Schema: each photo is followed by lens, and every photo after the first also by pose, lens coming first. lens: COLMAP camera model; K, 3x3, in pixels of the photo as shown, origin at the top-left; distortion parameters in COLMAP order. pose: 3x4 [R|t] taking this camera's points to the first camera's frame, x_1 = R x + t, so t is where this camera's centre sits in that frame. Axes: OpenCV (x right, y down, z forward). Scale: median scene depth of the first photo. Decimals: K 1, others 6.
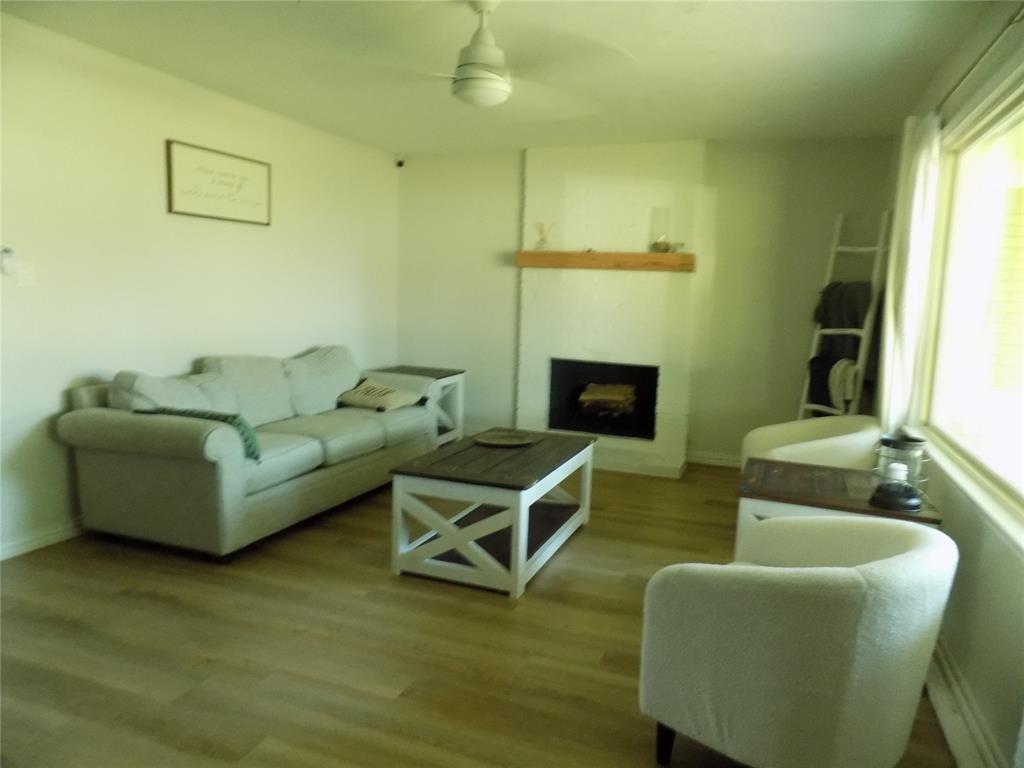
lens RADIAL K [[691.1, 0, 512.0], [0, 691.1, 384.0], [0, 0, 1]] dist [-0.073745, 0.075899]
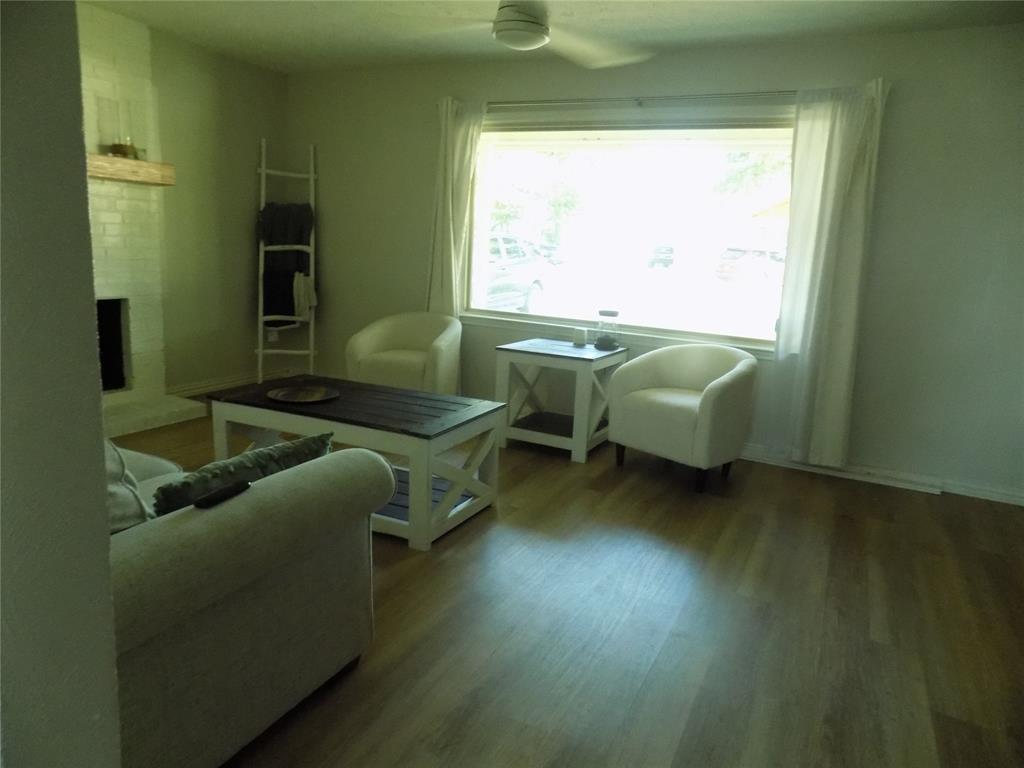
lens RADIAL K [[691.1, 0, 512.0], [0, 691.1, 384.0], [0, 0, 1]] dist [-0.073745, 0.075899]
pose [[0.095352, -0.225780, 0.969500, -0.565538], [0.082688, 0.972369, 0.218316, -0.066211], [-0.992003, 0.059349, 0.111387, 0.458663]]
